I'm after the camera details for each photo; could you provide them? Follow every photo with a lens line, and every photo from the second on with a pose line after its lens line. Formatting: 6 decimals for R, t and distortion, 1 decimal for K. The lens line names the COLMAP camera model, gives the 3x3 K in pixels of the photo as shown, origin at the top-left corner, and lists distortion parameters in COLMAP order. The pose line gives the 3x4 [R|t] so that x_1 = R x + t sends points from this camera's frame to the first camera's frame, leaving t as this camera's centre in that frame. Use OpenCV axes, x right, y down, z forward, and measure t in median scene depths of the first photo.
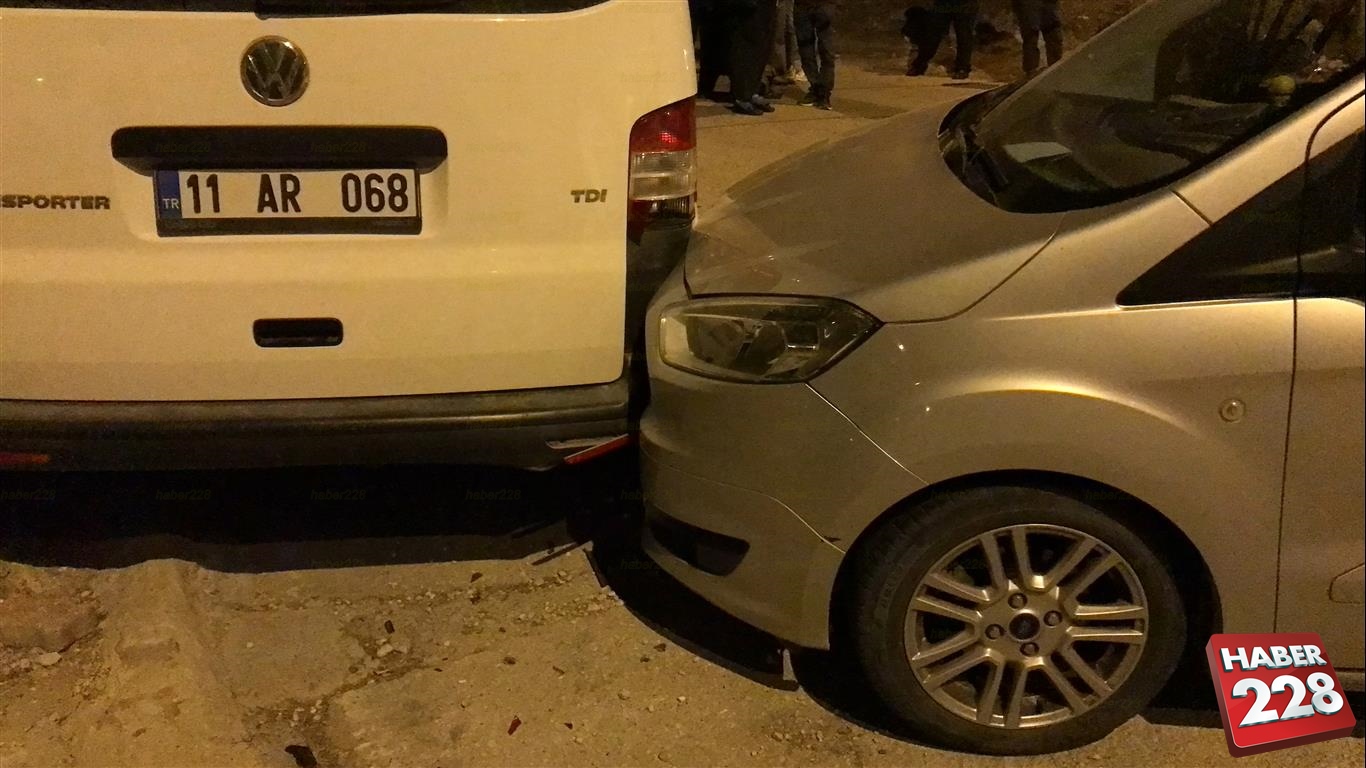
lens RADIAL K [[1198.3, 0, 687.5], [0, 1198.3, 384.0], [0, 0, 1]] dist [0.046163, -0.079873]
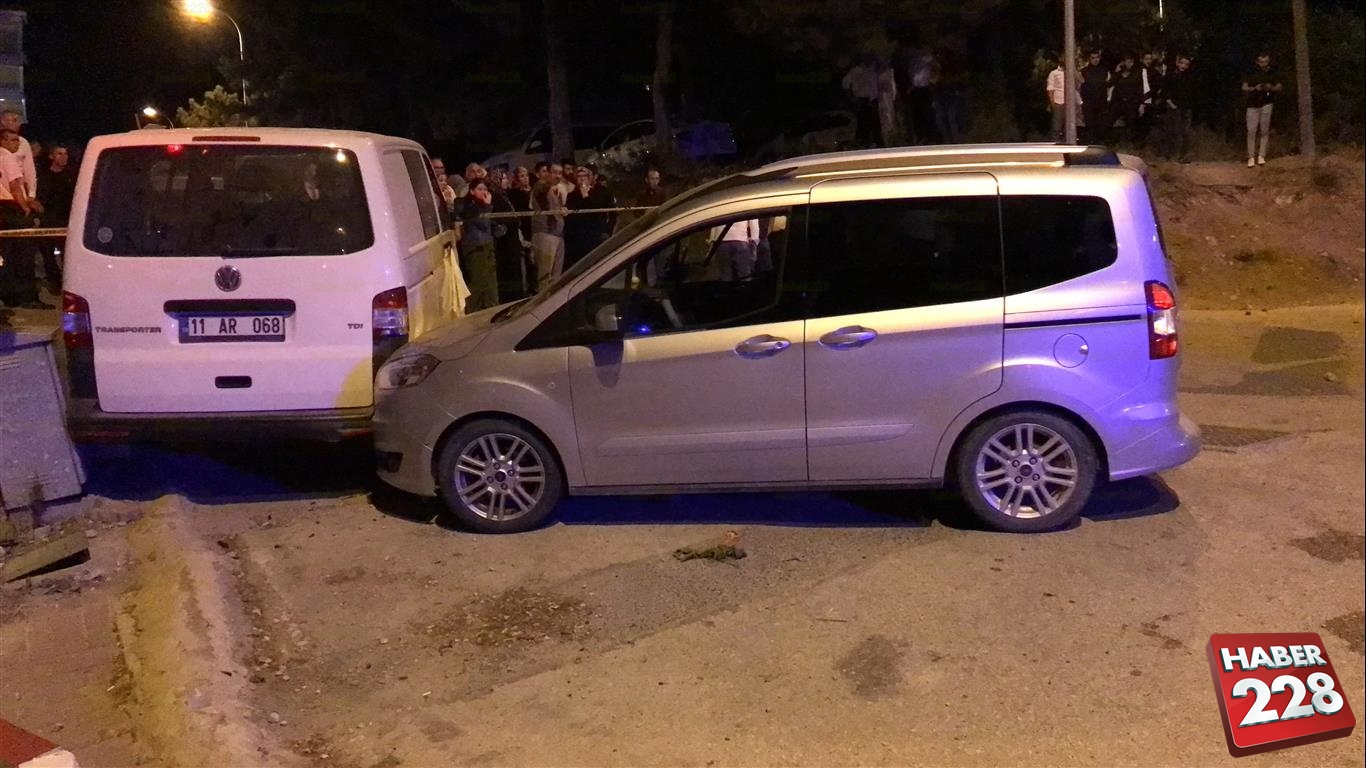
lens RADIAL K [[1198.3, 0, 679.1], [0, 1198.3, 379.8], [0, 0, 1]] dist [0.046163, -0.079873]
pose [[0.999817, -0.017103, -0.008542, 0.630826], [0.015223, 0.982536, -0.185449, 0.439105], [0.011565, 0.185285, 0.982617, -1.460103]]
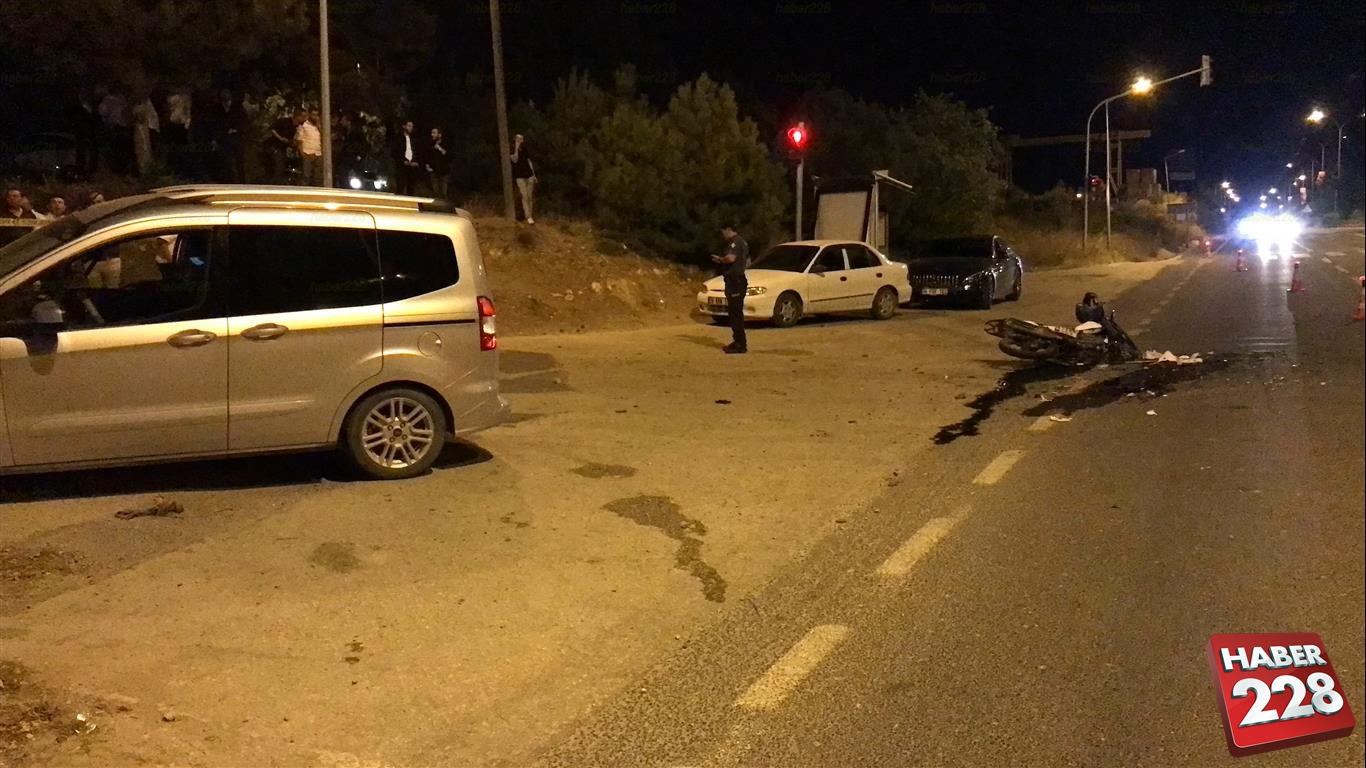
lens RADIAL K [[1198.3, 0, 682.8], [0, 1198.3, 383.3], [0, 0, 1]] dist [0.046163, -0.079873]
pose [[0.802886, -0.026986, 0.595521, 0.055399], [0.153195, 0.974766, -0.162367, 0.670416], [-0.576112, 0.221593, 0.786760, -2.025255]]
